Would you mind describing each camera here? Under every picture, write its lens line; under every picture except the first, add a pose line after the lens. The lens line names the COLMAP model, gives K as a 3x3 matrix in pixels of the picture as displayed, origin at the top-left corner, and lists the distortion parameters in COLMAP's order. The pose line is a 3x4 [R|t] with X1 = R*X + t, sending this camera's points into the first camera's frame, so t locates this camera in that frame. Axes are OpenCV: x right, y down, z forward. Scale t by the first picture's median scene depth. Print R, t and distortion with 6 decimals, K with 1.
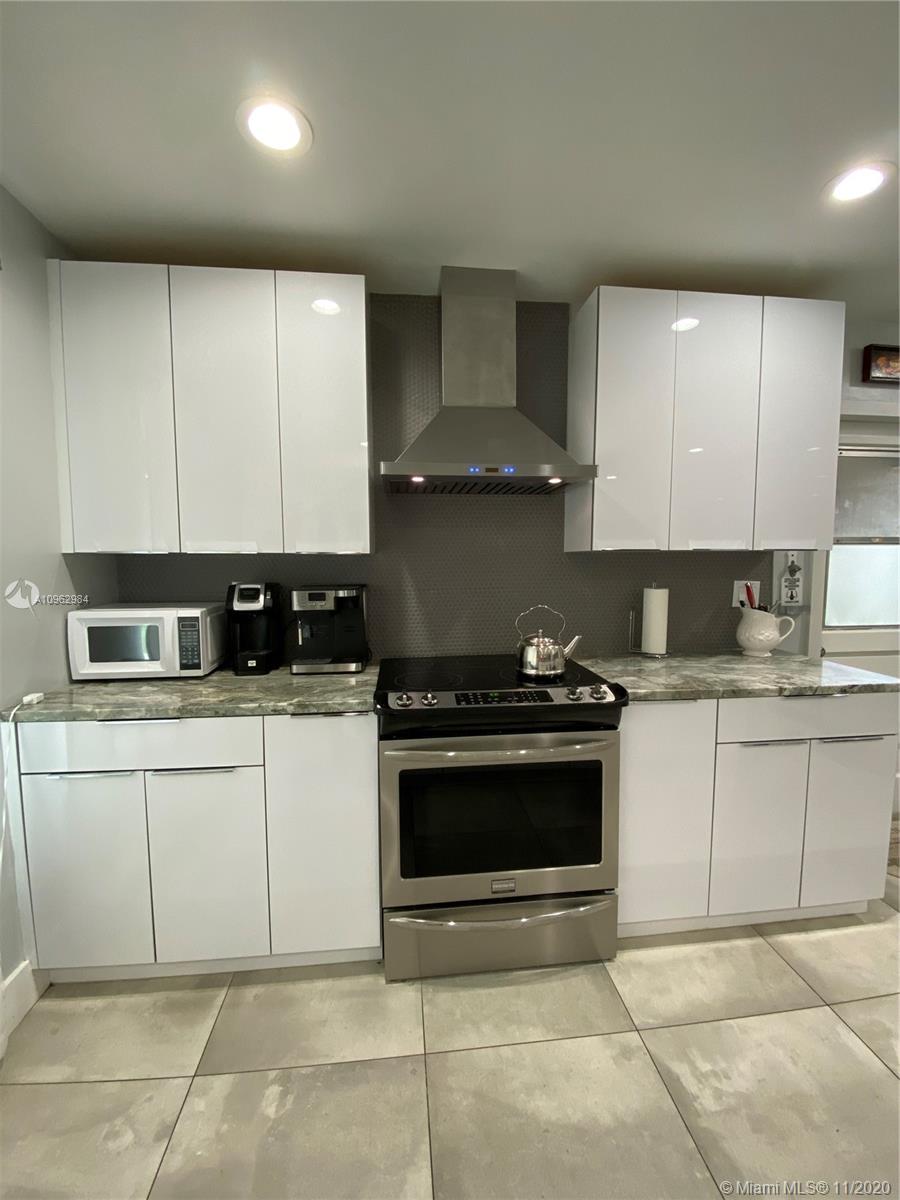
lens RADIAL K [[482.6, 0, 448.1], [0, 482.6, 599.1], [0, 0, 1]] dist [0.014162, 0.000048]
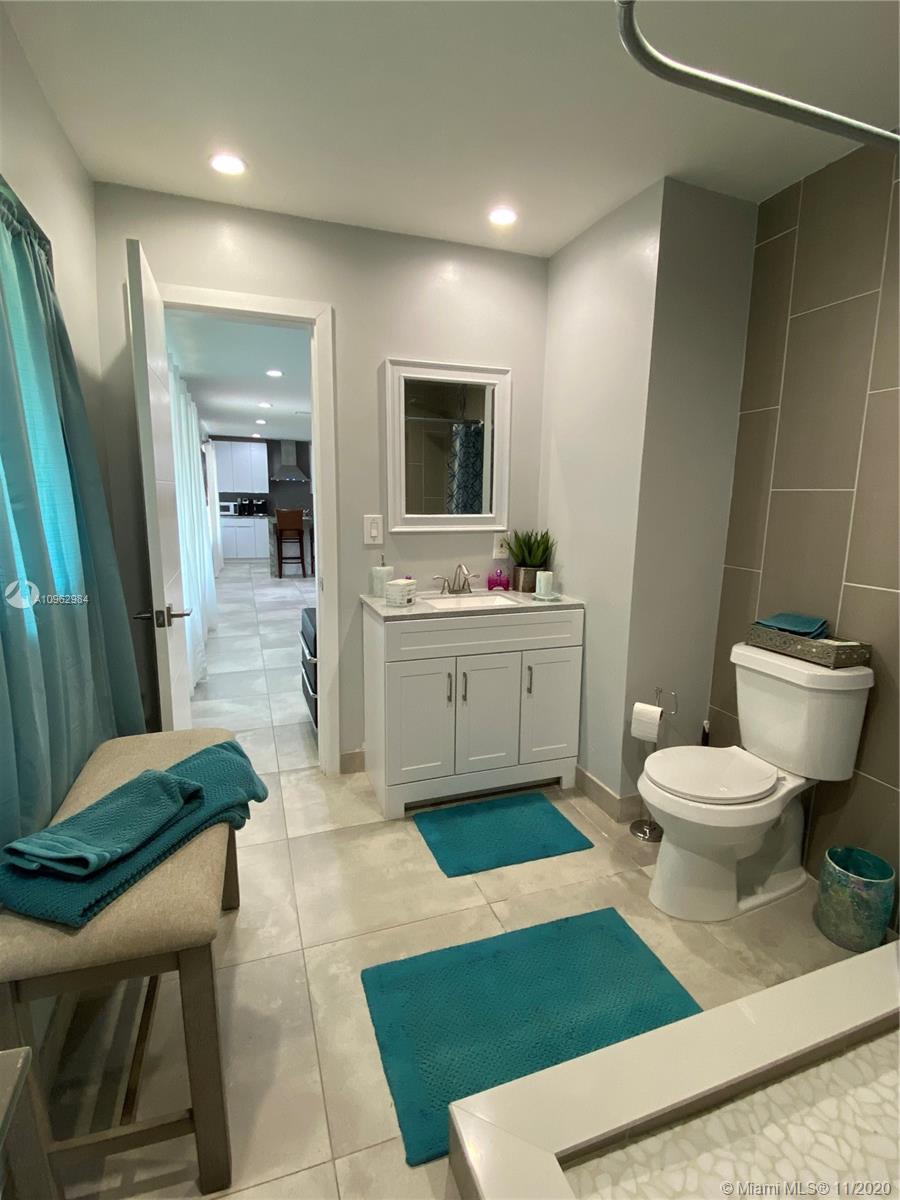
lens RADIAL K [[582.9, 0, 448.7], [0, 582.9, 603.2], [0, 0, 1]] dist [0.005238, -0.007019]
pose [[0.966837, -0.026274, 0.254038, 0.092798], [0.001113, 0.995118, 0.098686, 0.483247], [-0.255391, -0.095130, 0.962147, -5.841284]]
